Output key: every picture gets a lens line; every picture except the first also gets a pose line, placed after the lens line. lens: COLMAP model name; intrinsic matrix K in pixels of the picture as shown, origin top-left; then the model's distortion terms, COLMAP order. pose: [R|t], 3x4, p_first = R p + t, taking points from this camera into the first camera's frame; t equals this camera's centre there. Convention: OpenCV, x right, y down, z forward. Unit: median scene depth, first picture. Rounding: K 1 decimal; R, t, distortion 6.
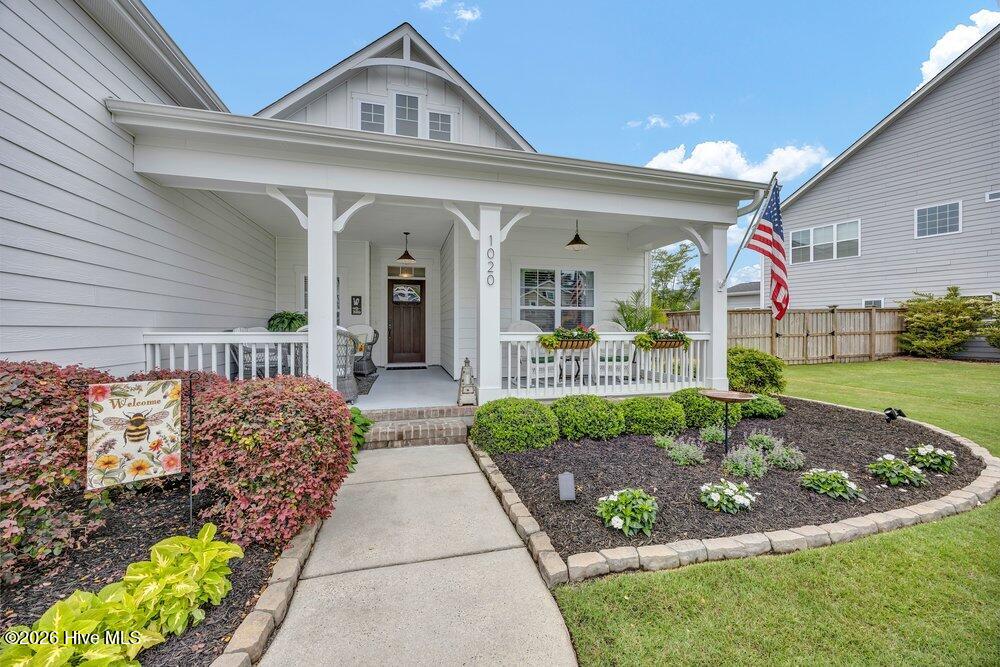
lens RADIAL K [[384.3, 0, 504.4], [0, 384.3, 330.2], [0, 0, 1]] dist [-0.007886, 0.000526]
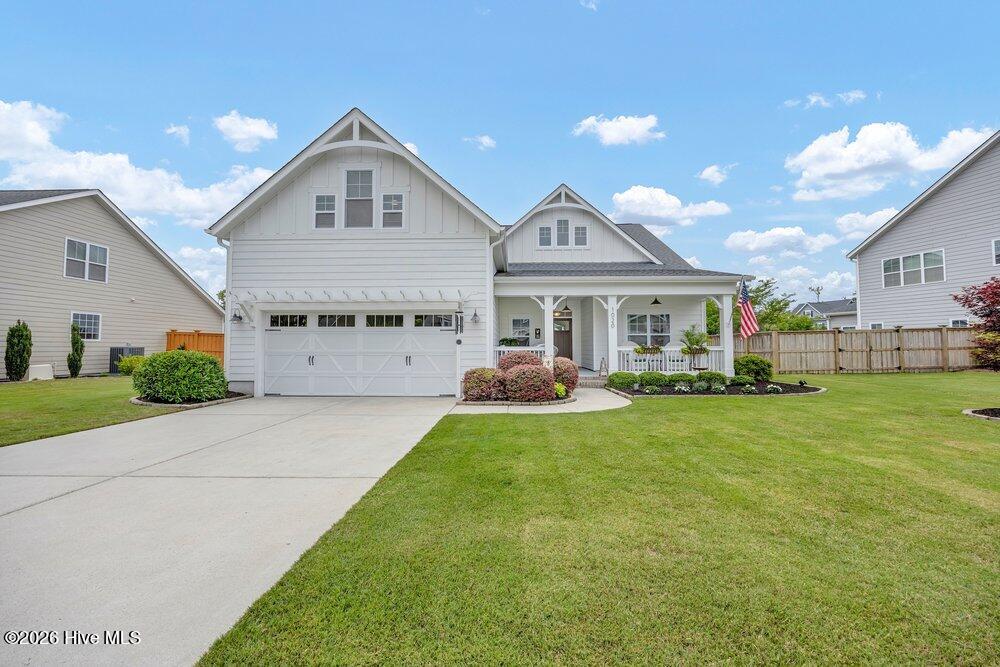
lens RADIAL K [[384.3, 0, 495.6], [0, 384.3, 333.0], [0, 0, 1]] dist [-0.007886, 0.000526]
pose [[0.951202, -0.011612, -0.308351, 0.004911], [0.000324, 0.999329, -0.036634, 0.005471], [0.308570, 0.034746, 0.950567, -1.047010]]
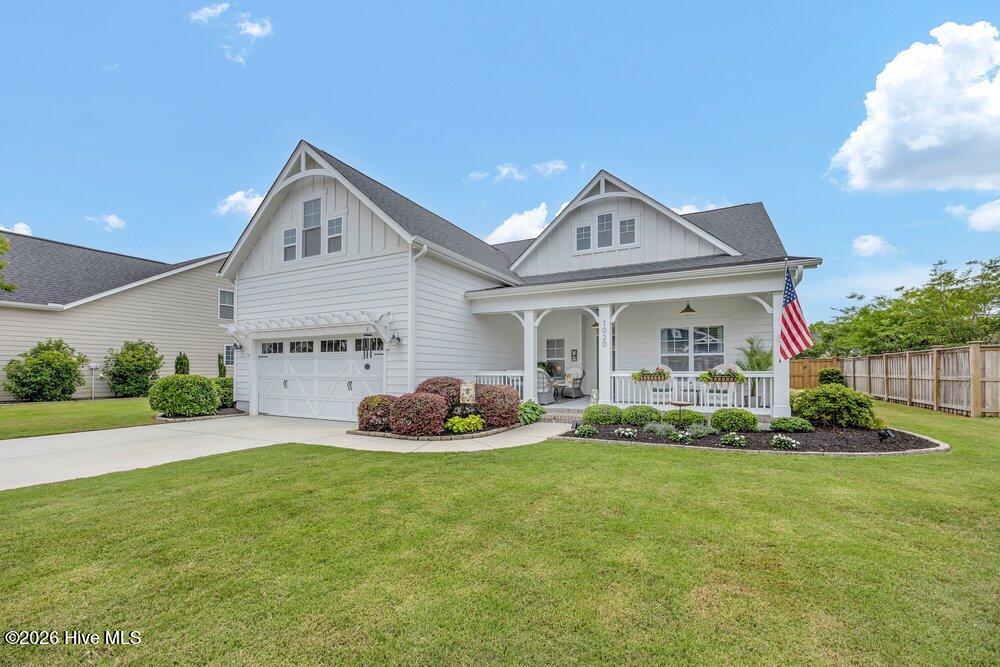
lens RADIAL K [[399.4, 0, 494.2], [0, 399.4, 363.8], [0, 0, 1]] dist [0.000112, -0.000819]
pose [[0.734766, -0.011461, -0.678223, 0.596278], [0.000220, 0.999861, -0.016657, 0.000812], [0.678320, 0.012090, 0.734667, -0.545002]]
